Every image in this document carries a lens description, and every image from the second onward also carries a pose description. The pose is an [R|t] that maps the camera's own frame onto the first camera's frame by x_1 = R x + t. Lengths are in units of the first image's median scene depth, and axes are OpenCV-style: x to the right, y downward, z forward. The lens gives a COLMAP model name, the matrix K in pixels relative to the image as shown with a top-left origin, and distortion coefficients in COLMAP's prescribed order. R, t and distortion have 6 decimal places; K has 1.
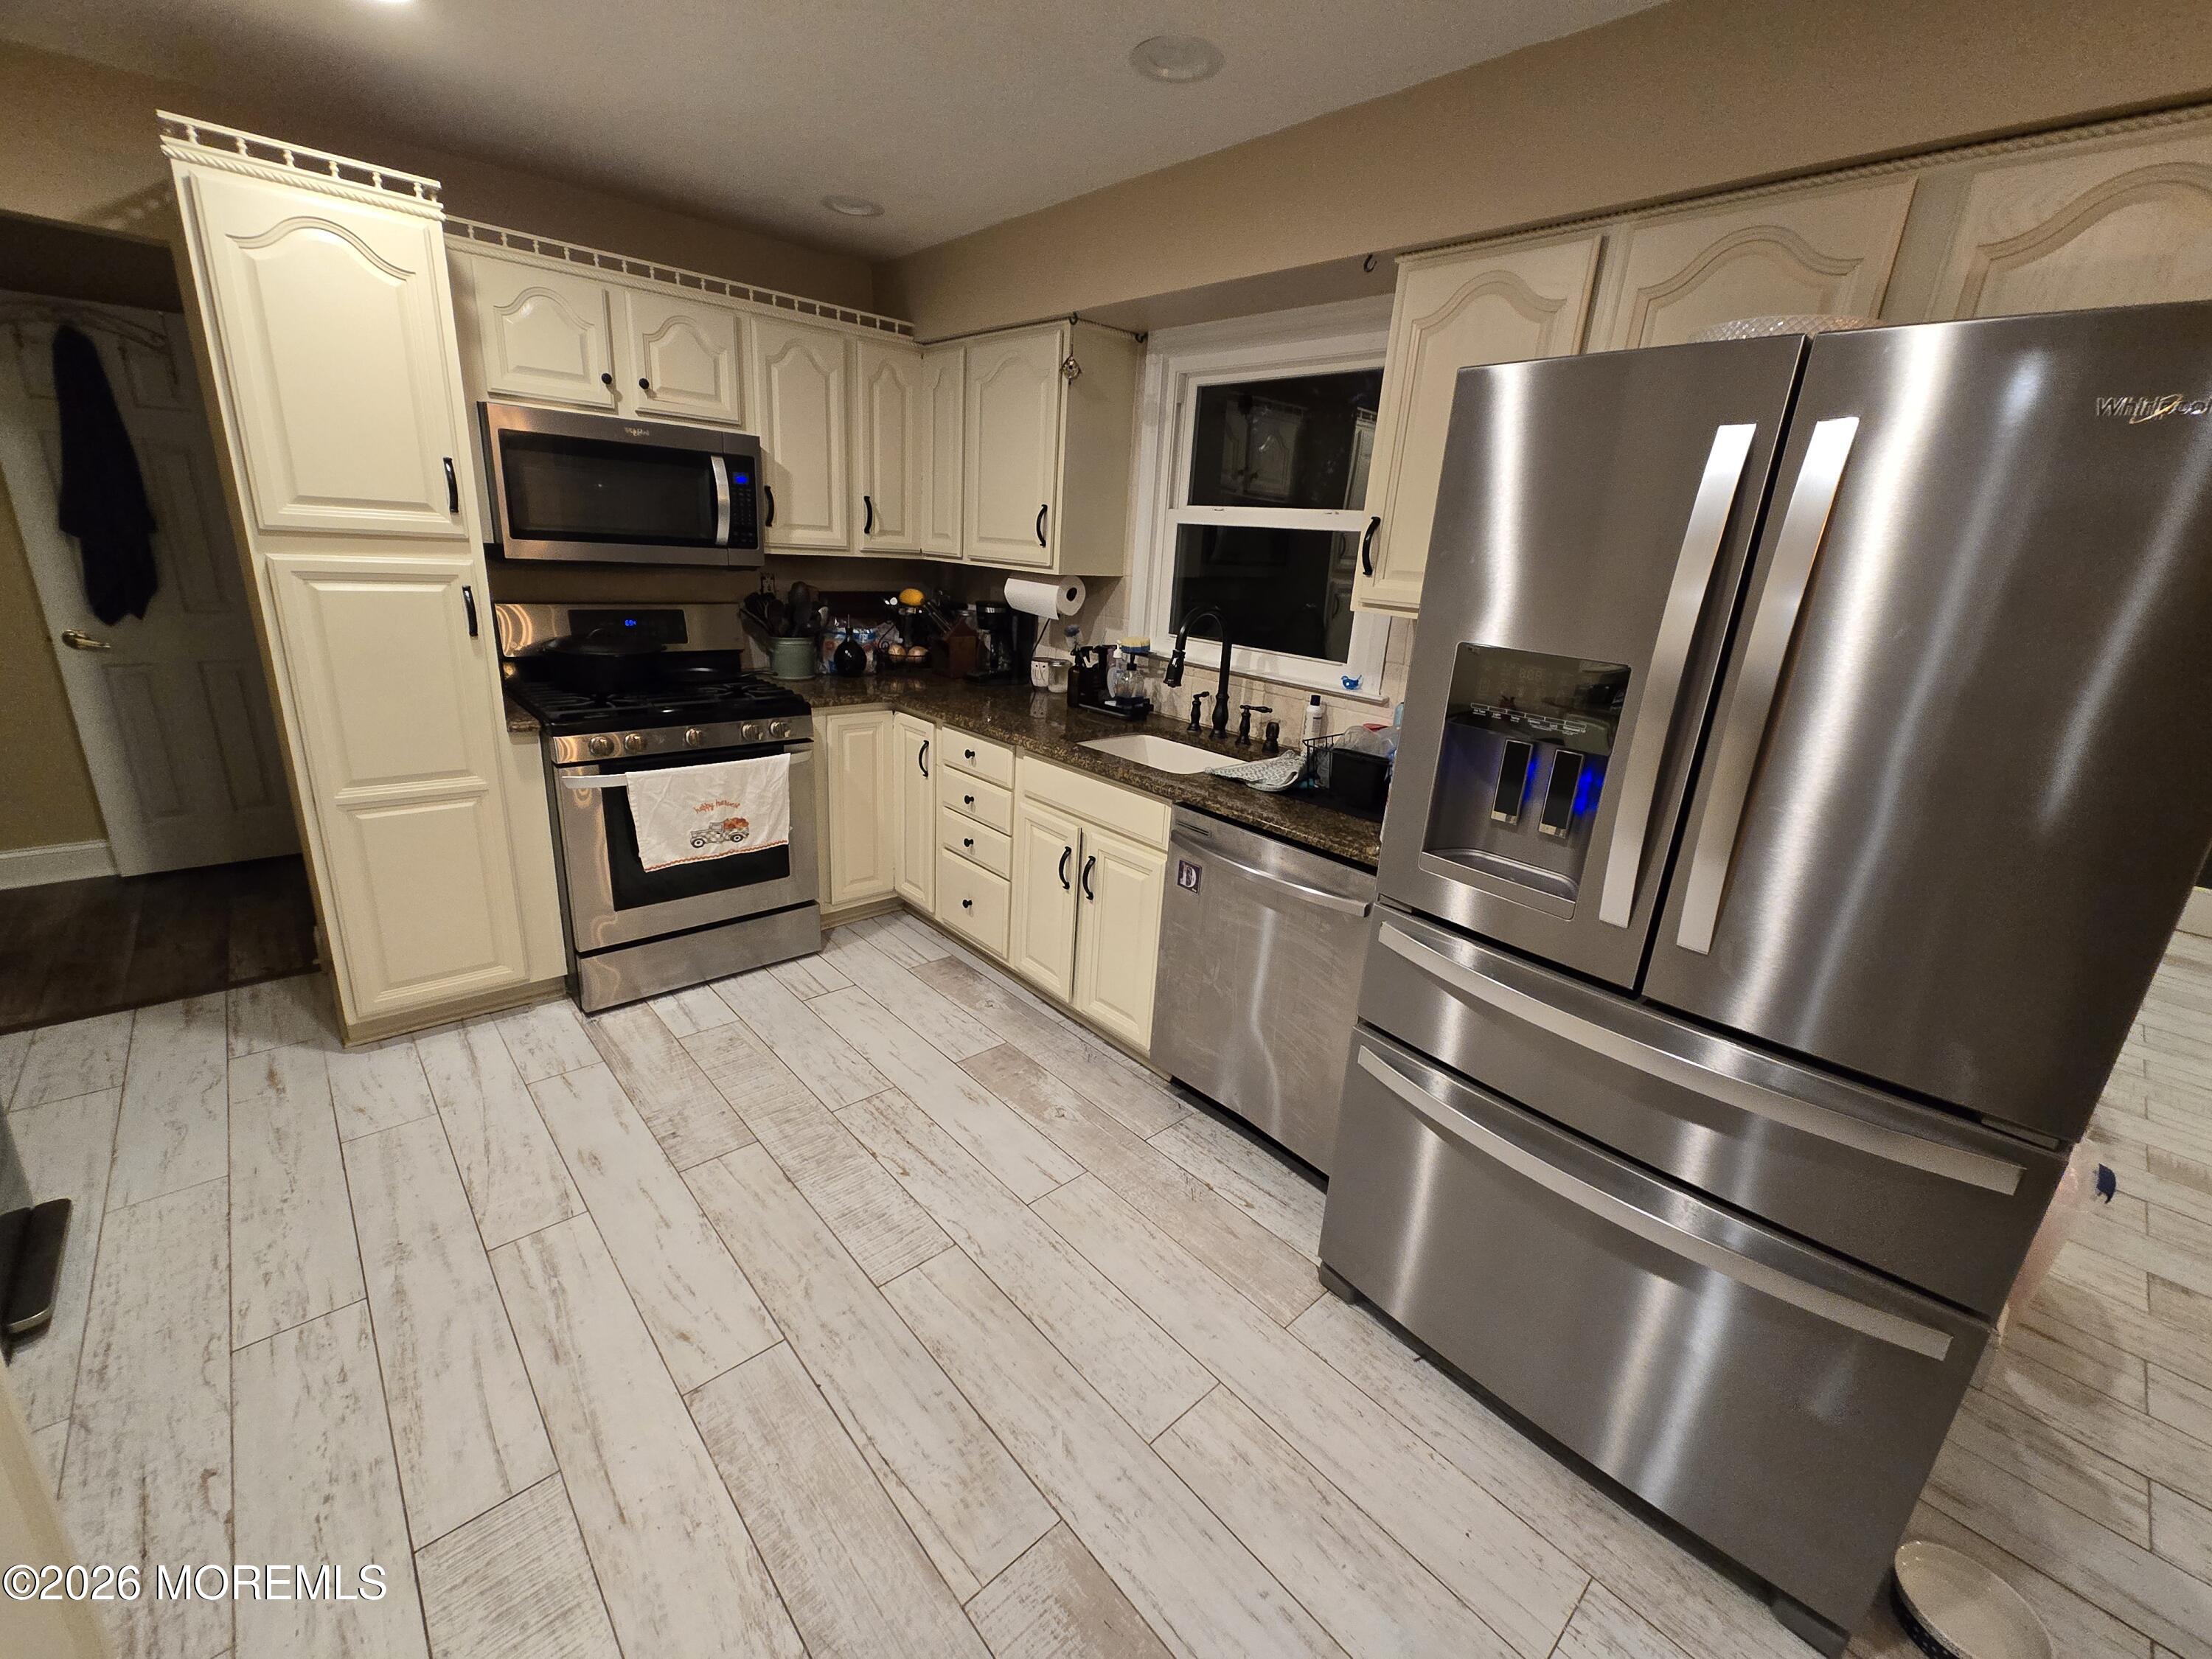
lens RADIAL K [[907.4, 0, 1103.9], [0, 907.4, 818.8], [0, 0, 1]] dist [0.001792, -0.000112]
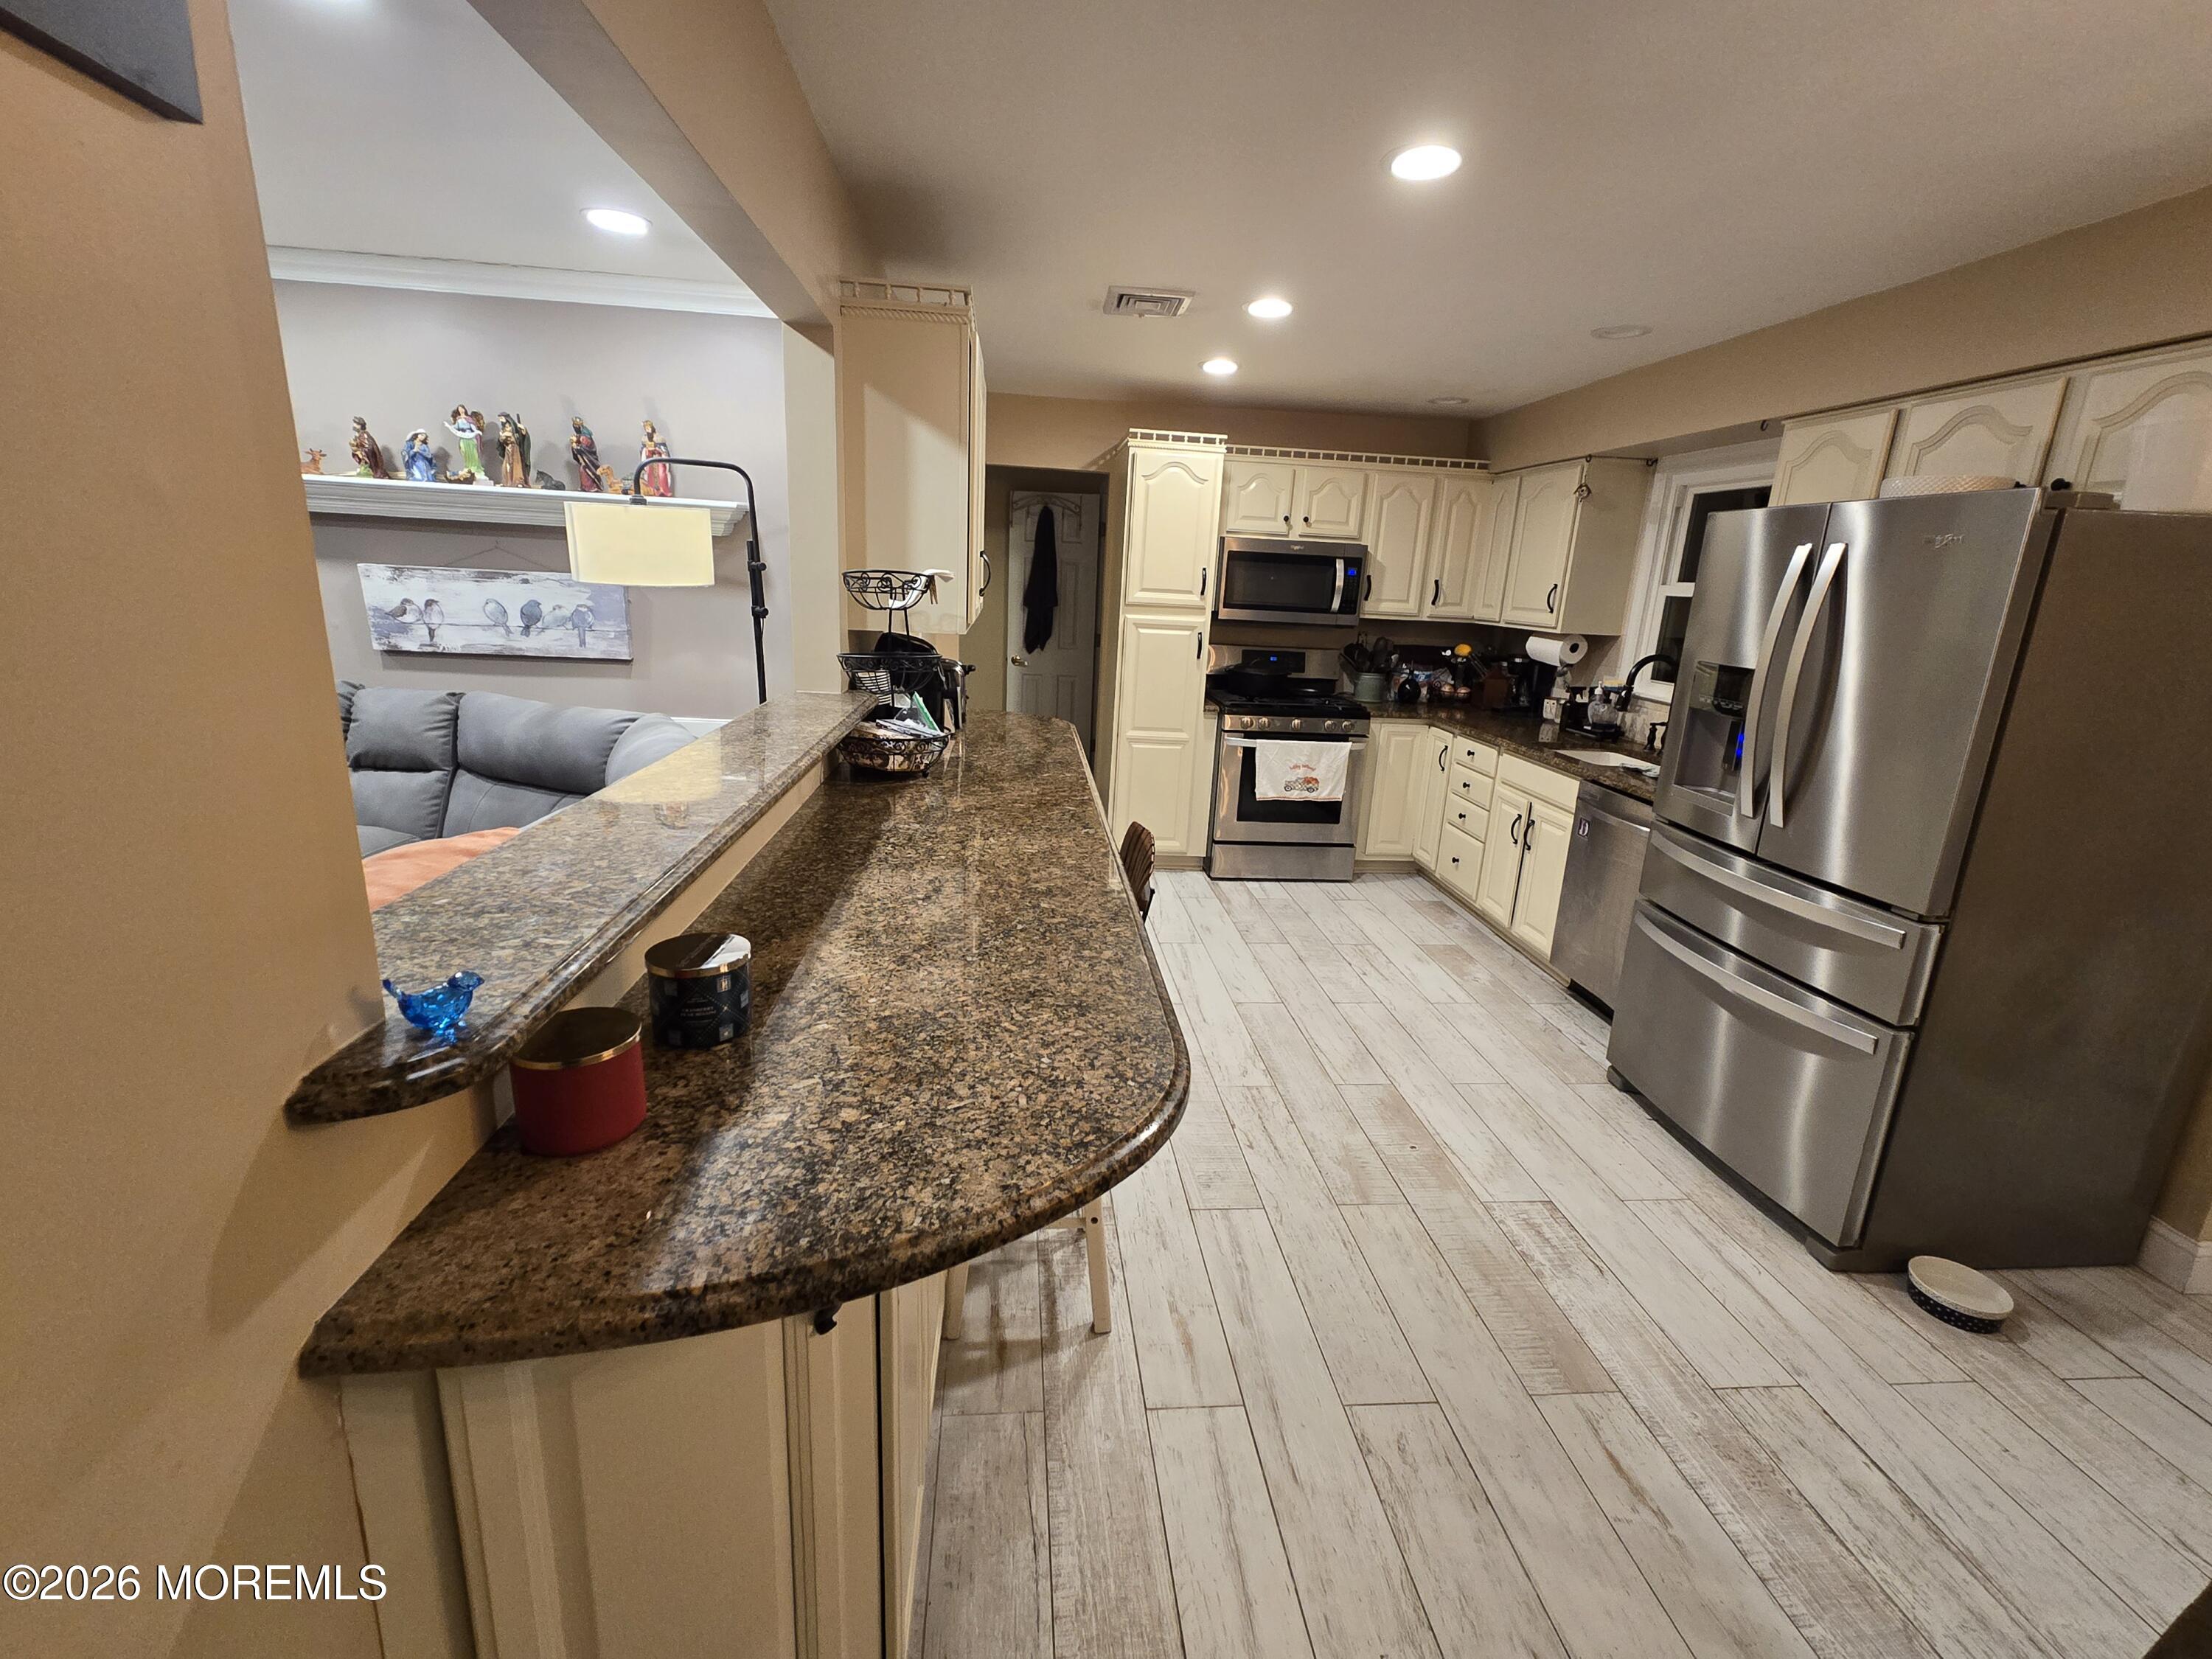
lens RADIAL K [[957.8, 0, 1100.2], [0, 957.8, 818.4], [0, 0, 1]] dist [0.000703, 0.000749]
pose [[0.796362, 0.126841, -0.591371, 0.334512], [-0.178626, 0.983472, -0.029603, 0.203145], [0.577842, 0.129209, 0.805856, -0.624755]]
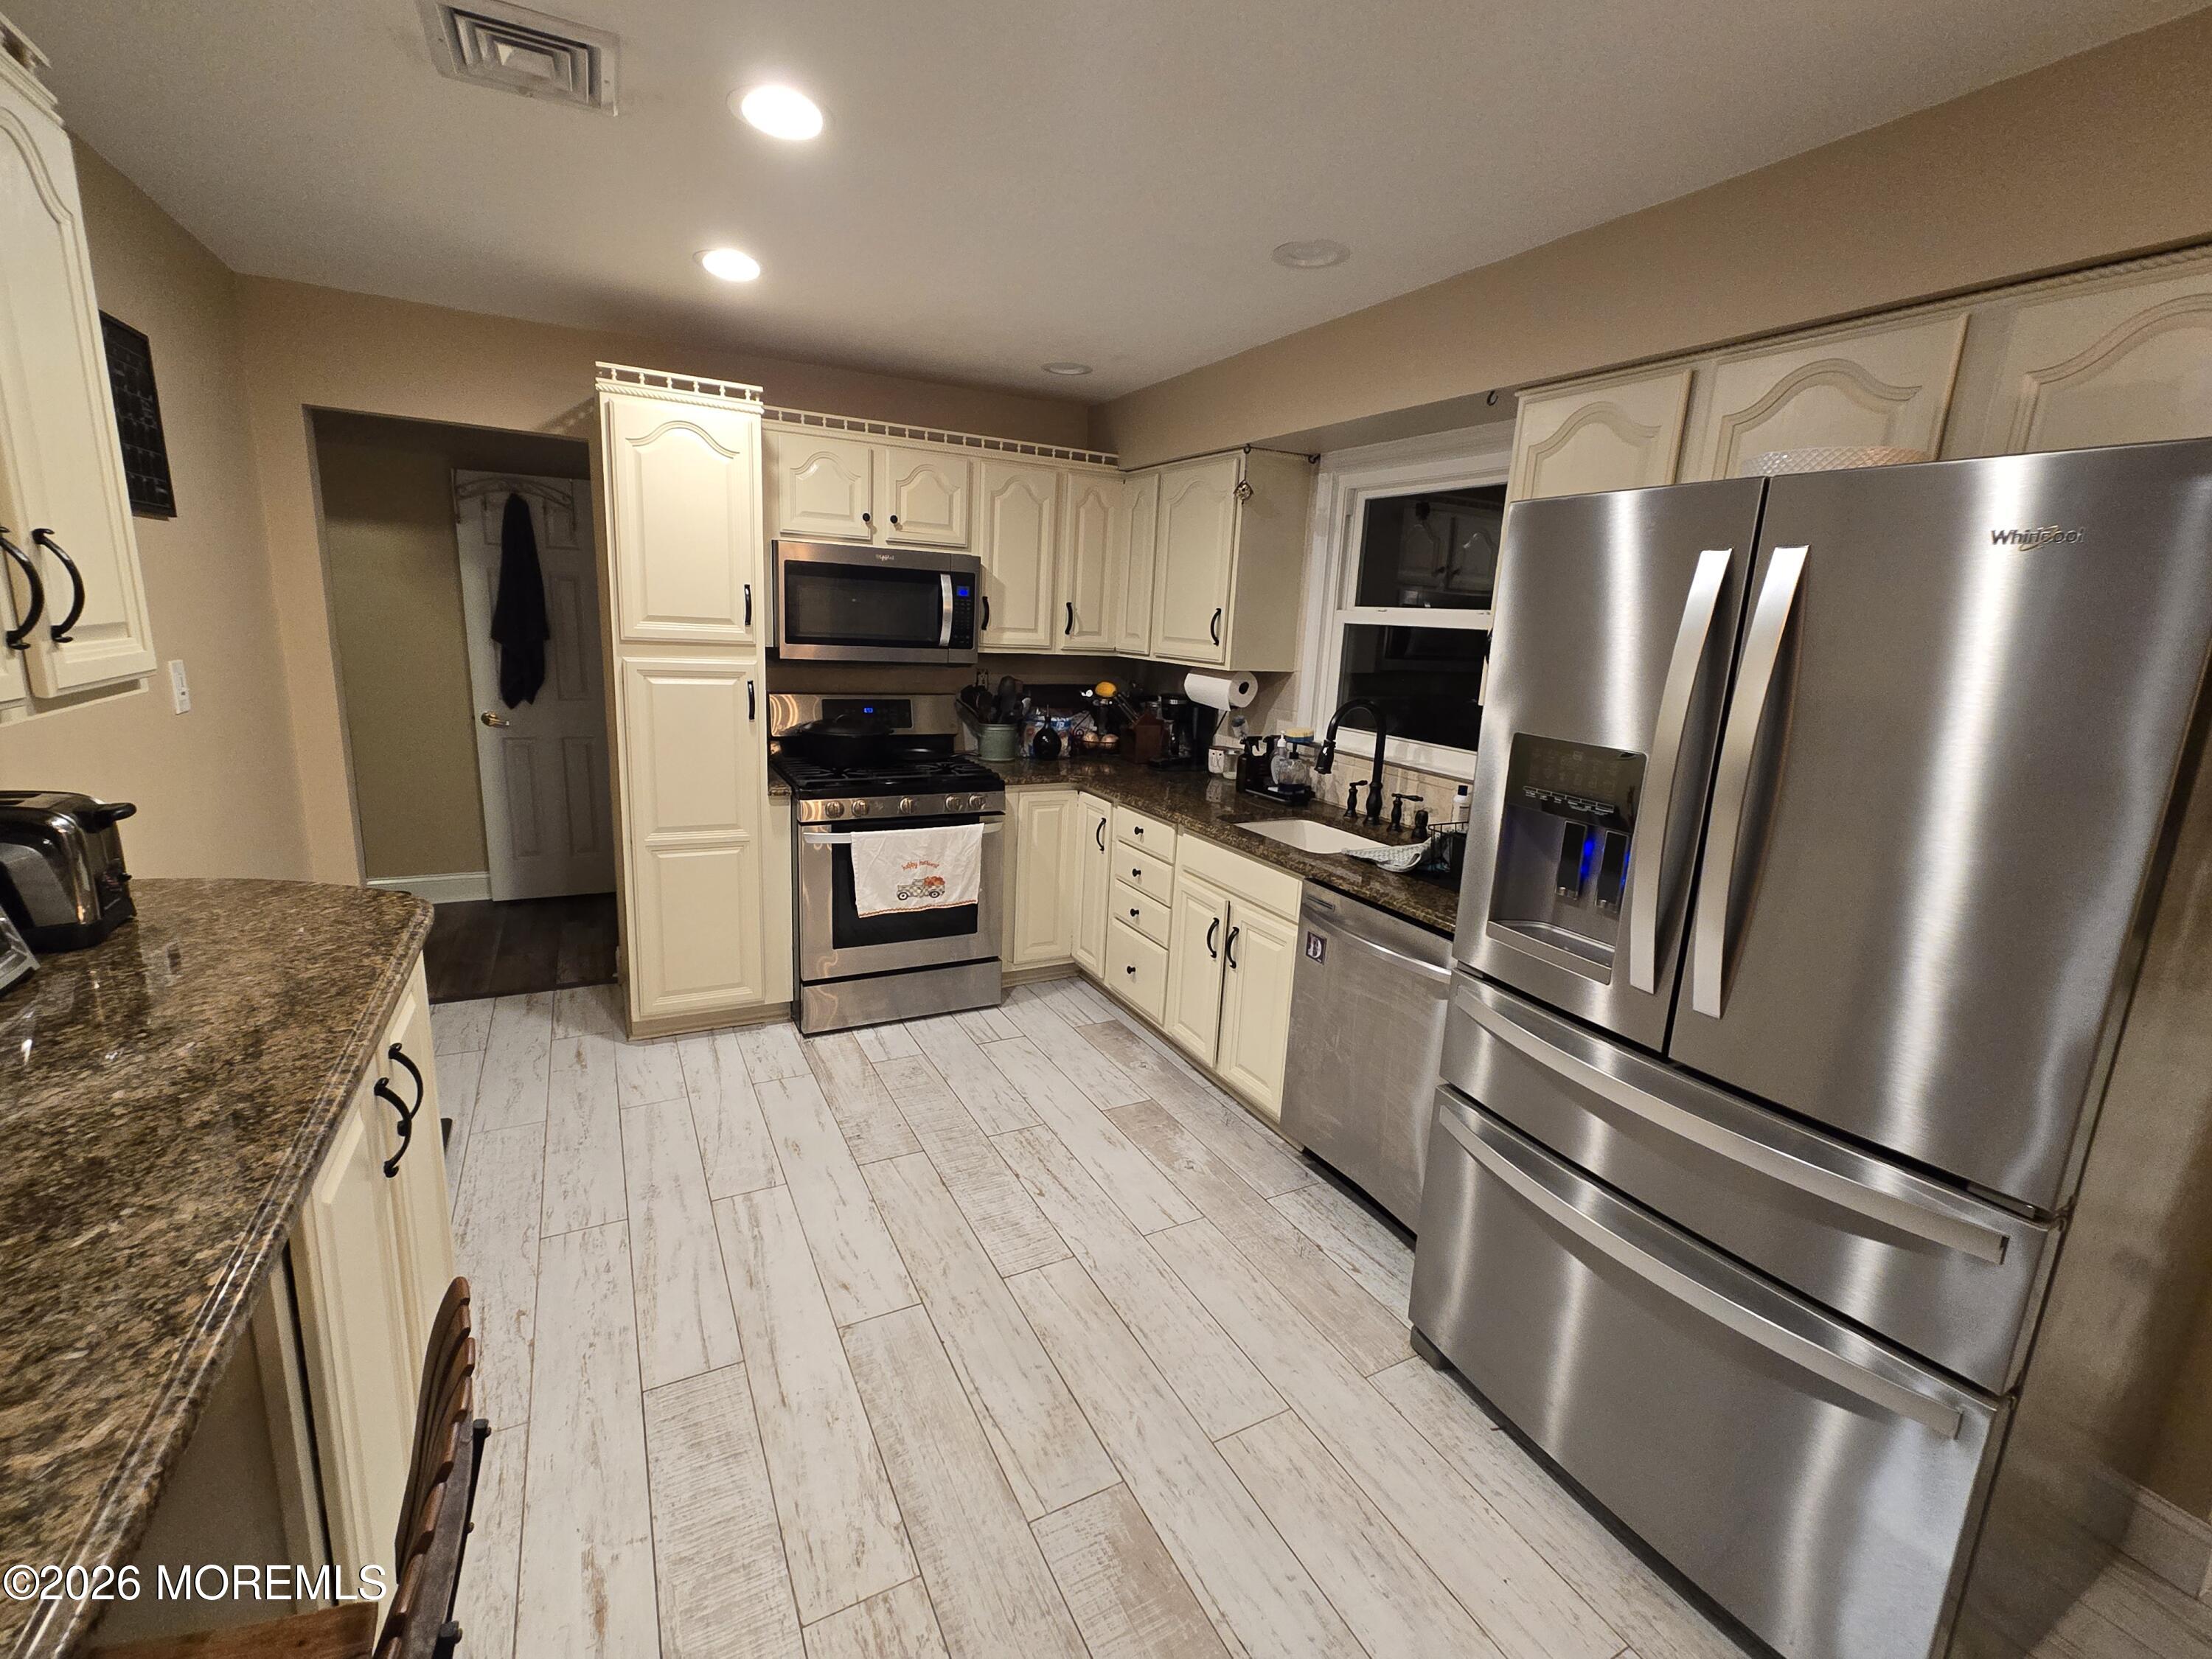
lens RADIAL K [[957.8, 0, 1100.2], [0, 957.8, 818.4], [0, 0, 1]] dist [0.000703, 0.000749]
pose [[0.968133, 0.037627, -0.247594, 0.105148], [-0.063492, 0.993226, -0.097321, 0.033041], [0.242255, 0.109939, 0.963964, -0.144010]]
